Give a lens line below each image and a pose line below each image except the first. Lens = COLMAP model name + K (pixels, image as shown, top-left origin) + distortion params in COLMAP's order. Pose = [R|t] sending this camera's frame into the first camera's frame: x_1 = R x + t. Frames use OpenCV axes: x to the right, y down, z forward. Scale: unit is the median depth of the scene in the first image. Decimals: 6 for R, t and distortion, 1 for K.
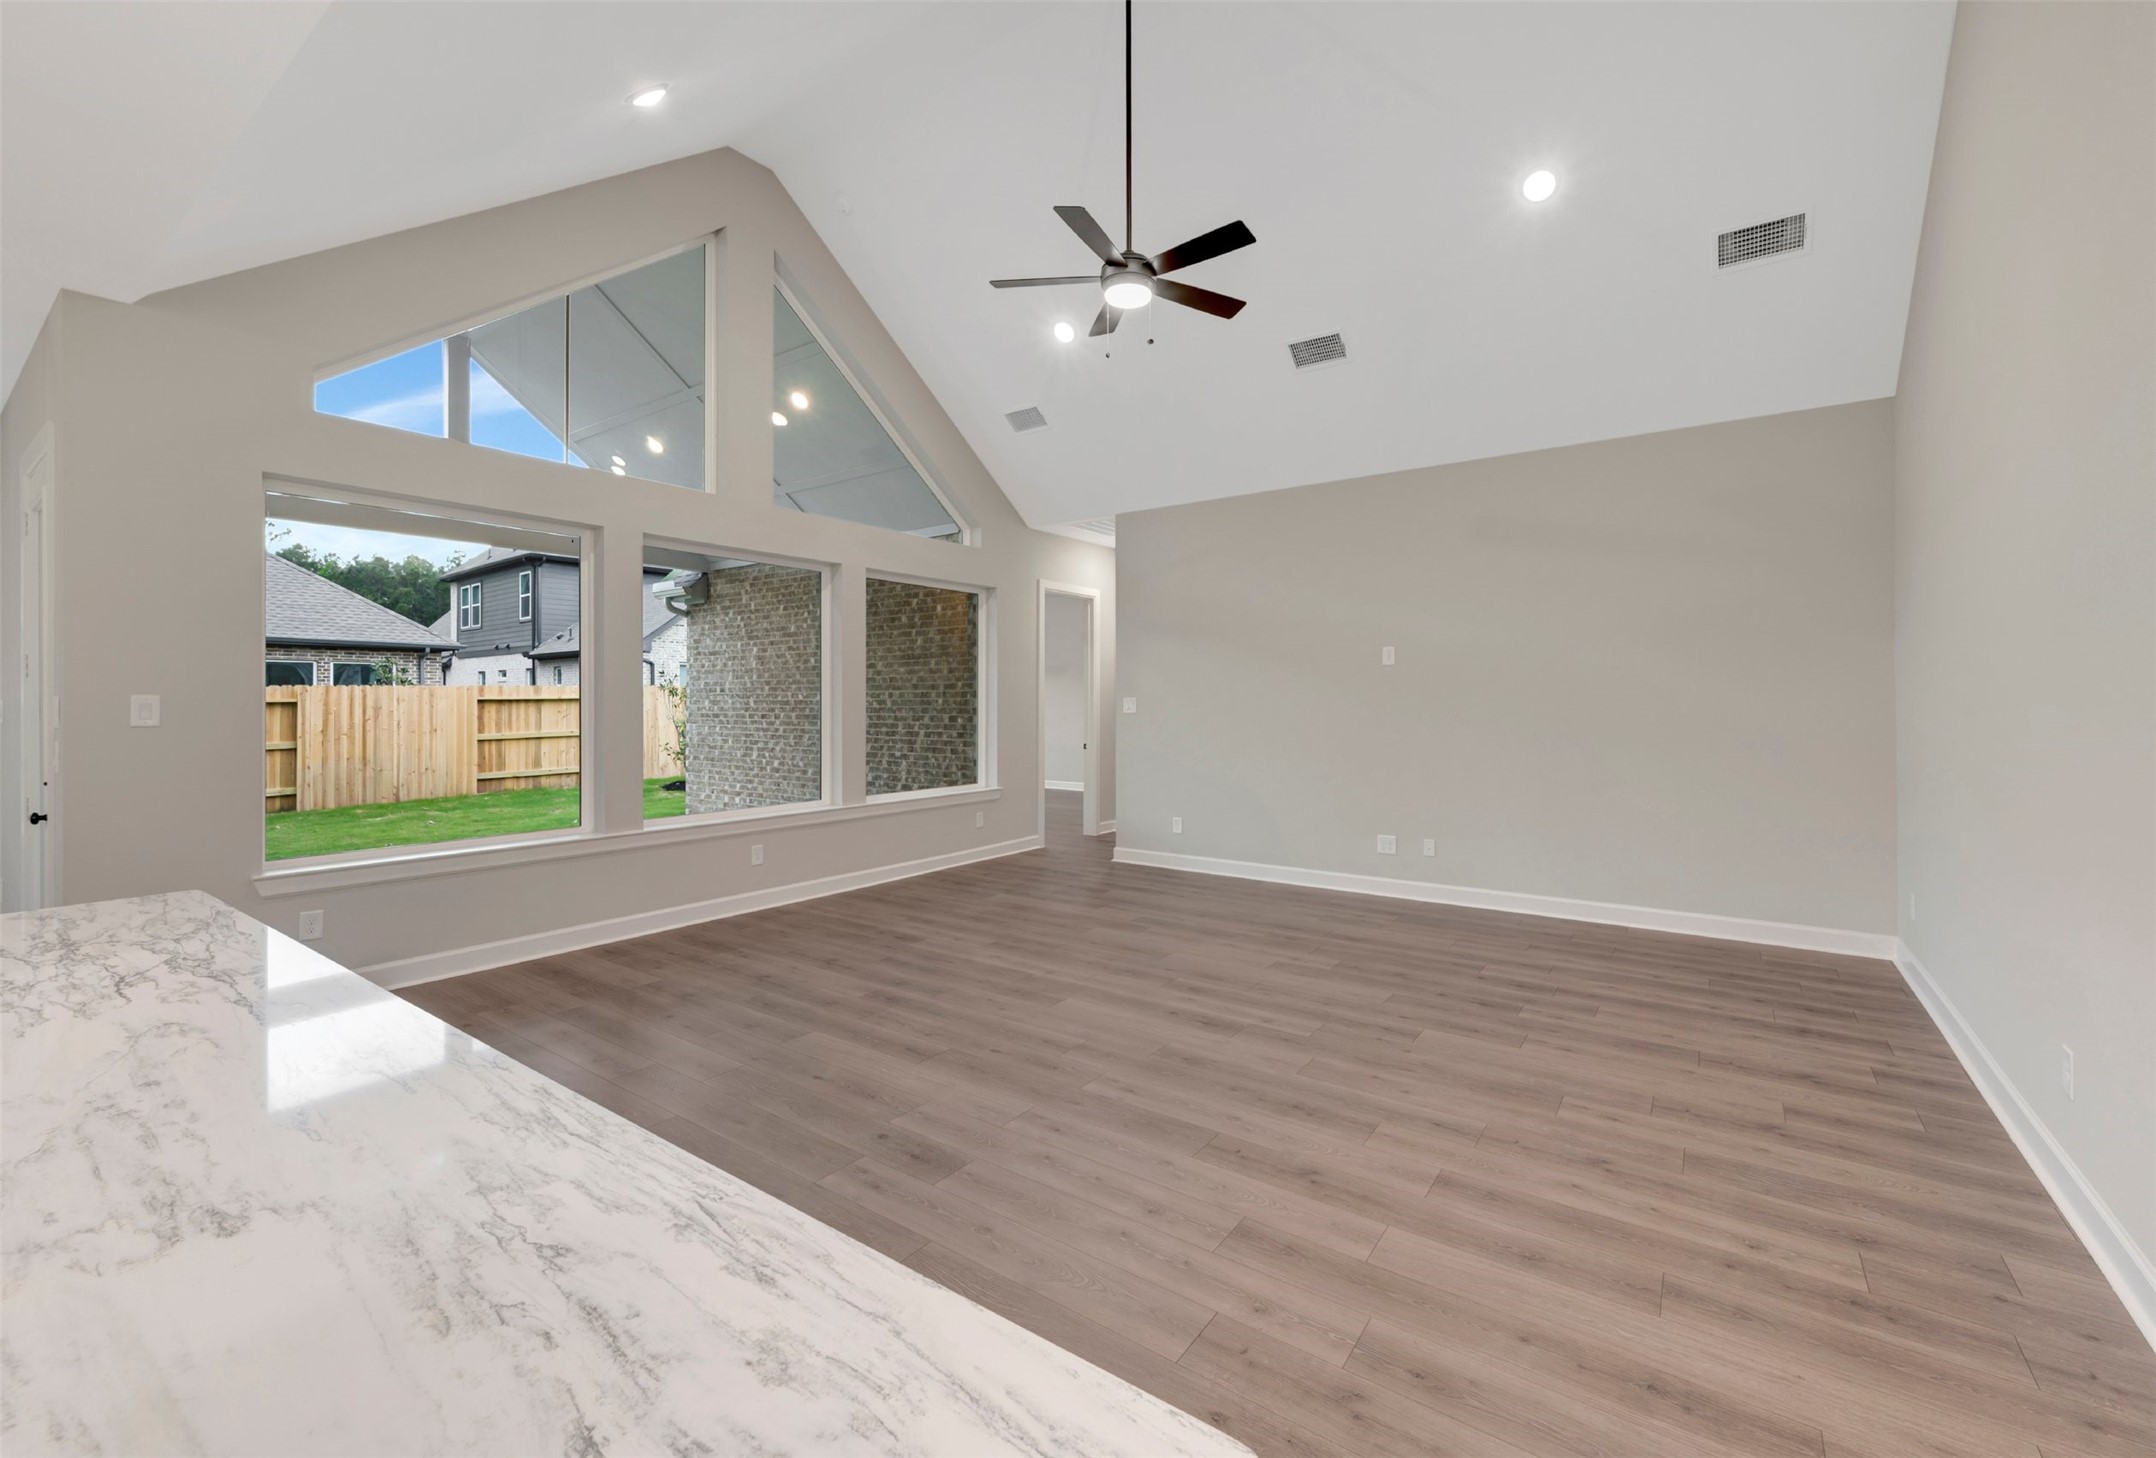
lens RADIAL K [[903.4, 0, 1086.6], [0, 903.4, 701.2], [0, 0, 1]] dist [-0.006982, -0.000773]
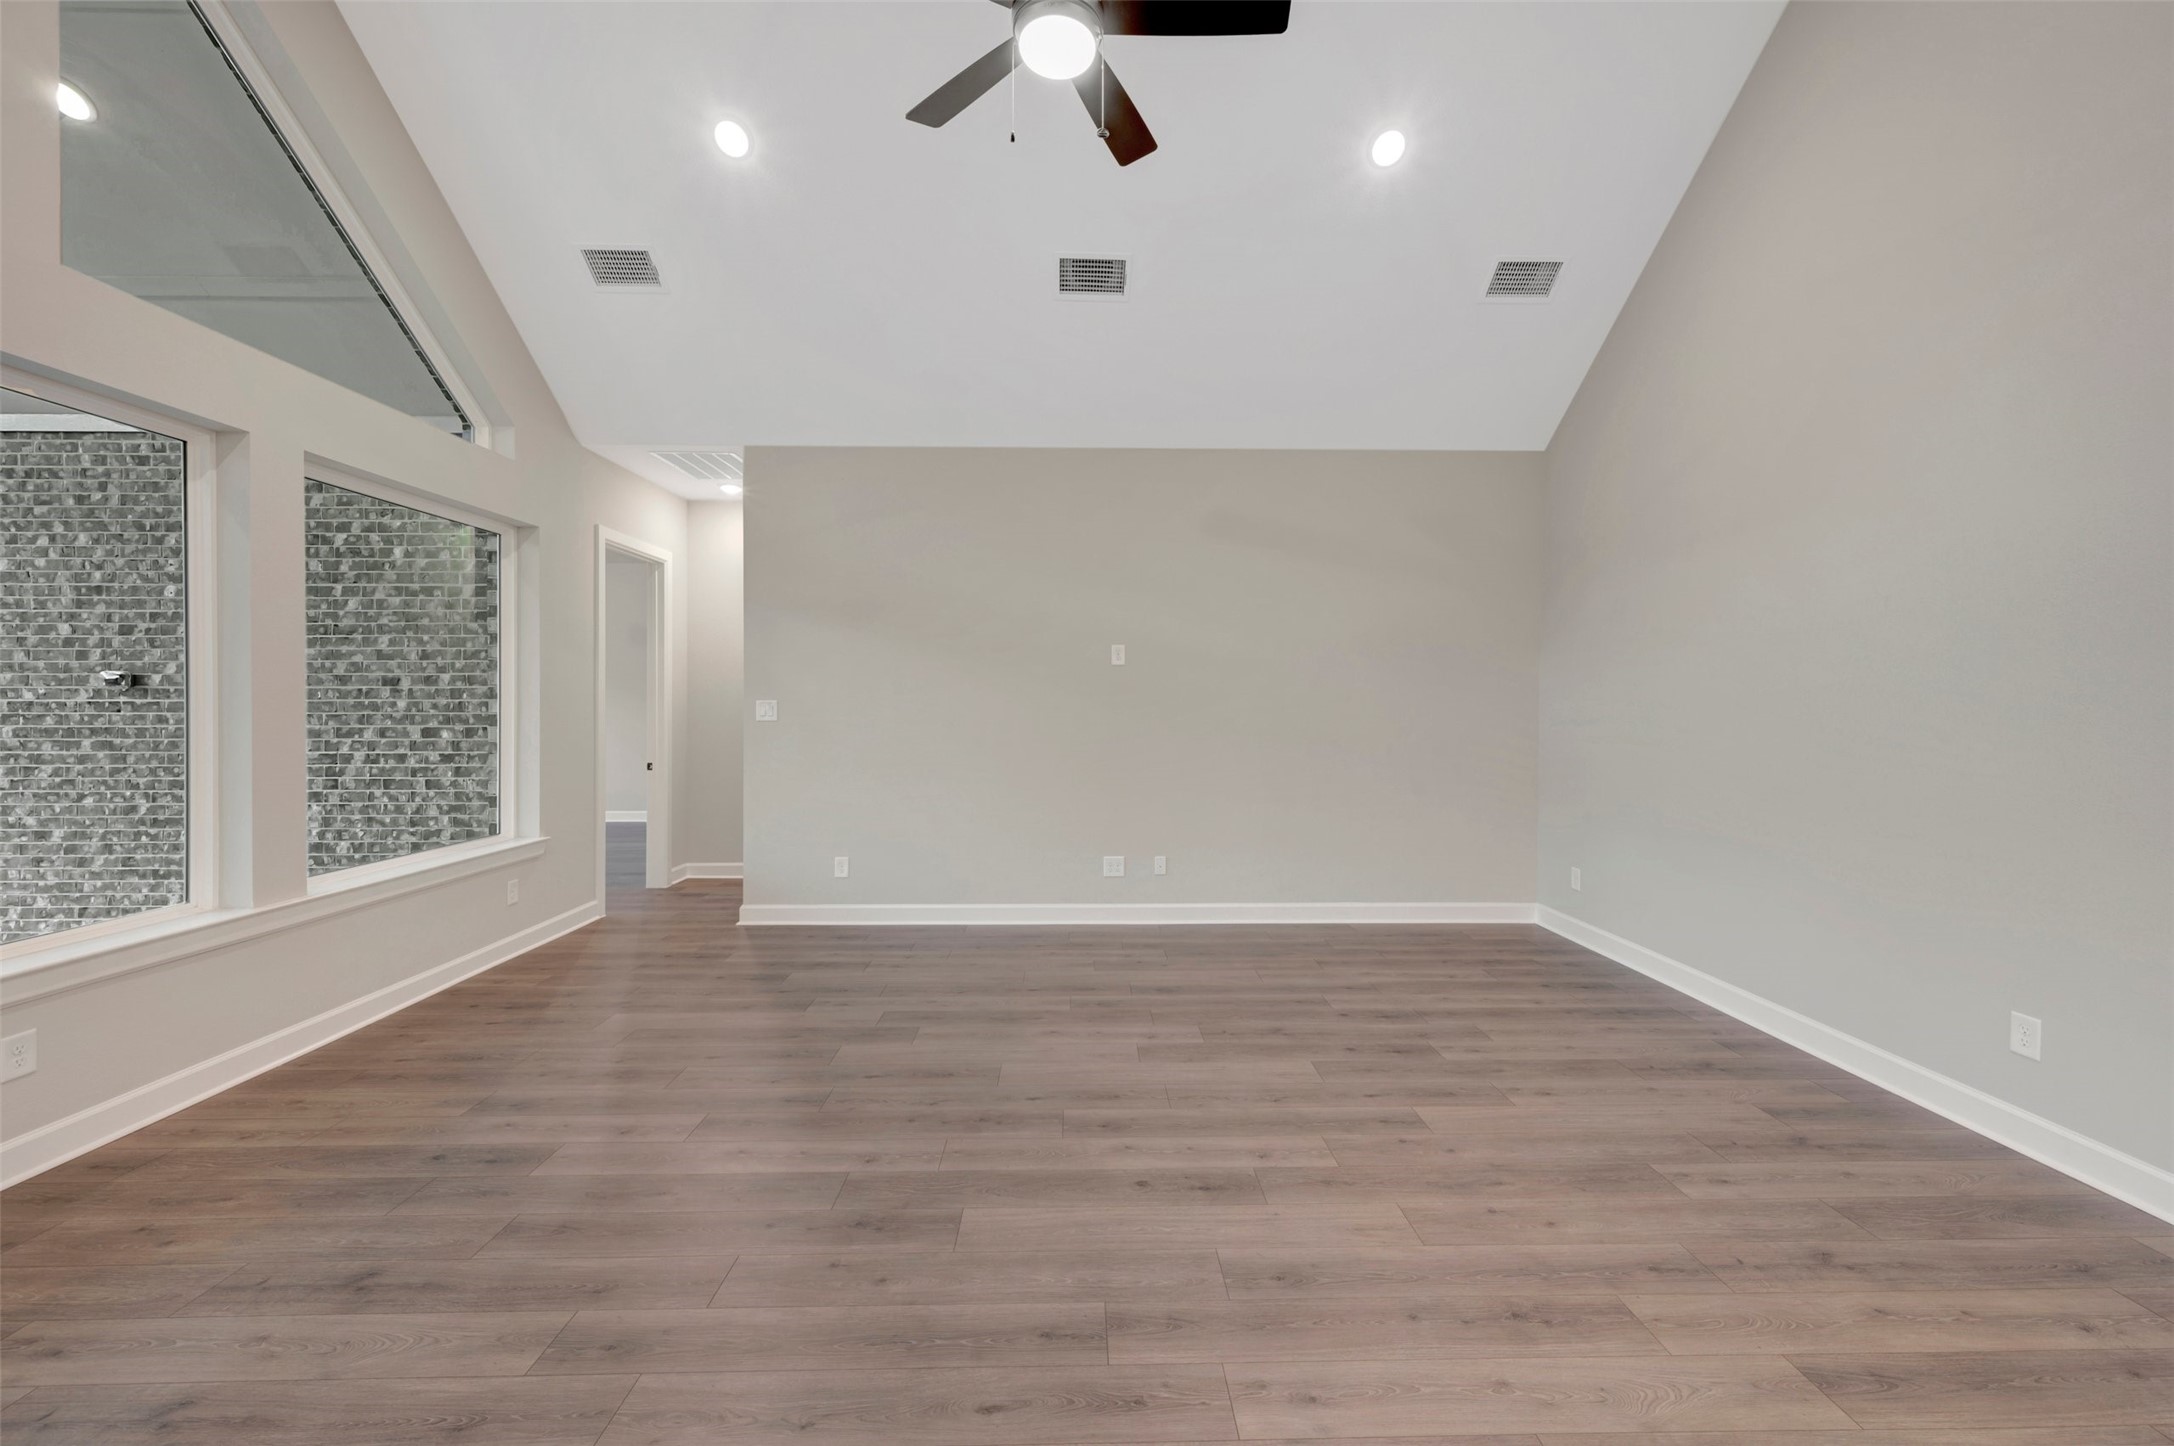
lens RADIAL K [[863.9, 0, 1103.4], [0, 863.9, 707.7], [0, 0, 1]] dist [0.000667, -0.000124]
pose [[0.795172, 0.001415, 0.606382, -0.190168], [-0.001395, 0.999999, -0.000504, 0.003199], [-0.606382, -0.000445, 0.795173, 0.331470]]
